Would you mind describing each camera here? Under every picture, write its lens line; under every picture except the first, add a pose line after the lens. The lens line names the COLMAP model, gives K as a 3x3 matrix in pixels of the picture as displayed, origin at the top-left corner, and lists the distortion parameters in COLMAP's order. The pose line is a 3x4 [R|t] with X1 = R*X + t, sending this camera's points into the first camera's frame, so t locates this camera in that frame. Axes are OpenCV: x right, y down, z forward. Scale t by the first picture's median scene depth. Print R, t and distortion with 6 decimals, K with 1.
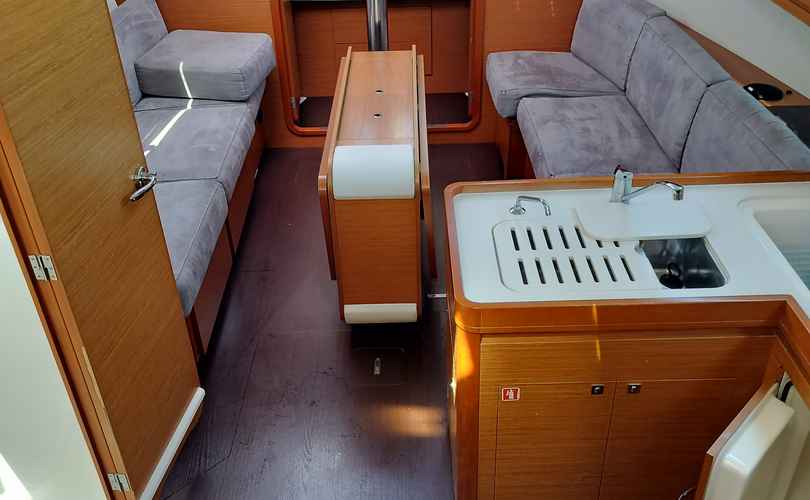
lens RADIAL K [[763.4, 0, 405.0], [0, 763.4, 250.0], [0, 0, 1]] dist [0.067933, 0.009706]
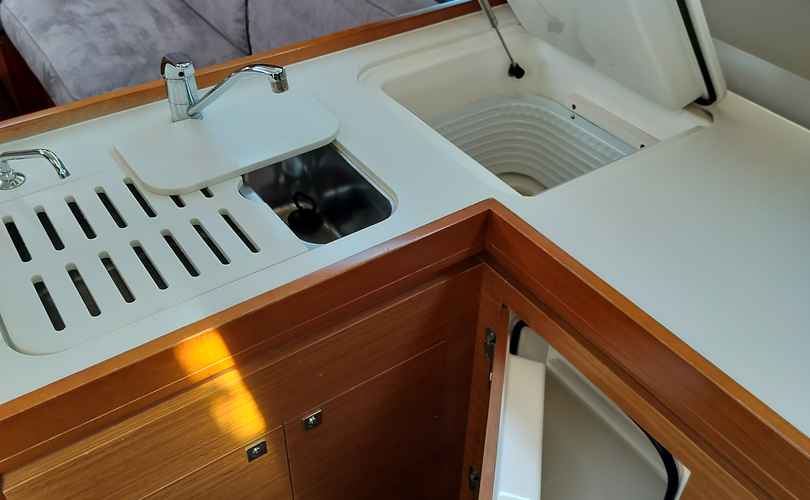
lens RADIAL K [[763.4, 0, 405.0], [0, 763.4, 250.0], [0, 0, 1]] dist [0.067933, 0.009706]
pose [[0.827611, -0.332514, 0.452210, 0.116816], [0.279342, 0.942785, 0.182001, -0.028050], [-0.486854, -0.024305, 0.873145, 0.398461]]
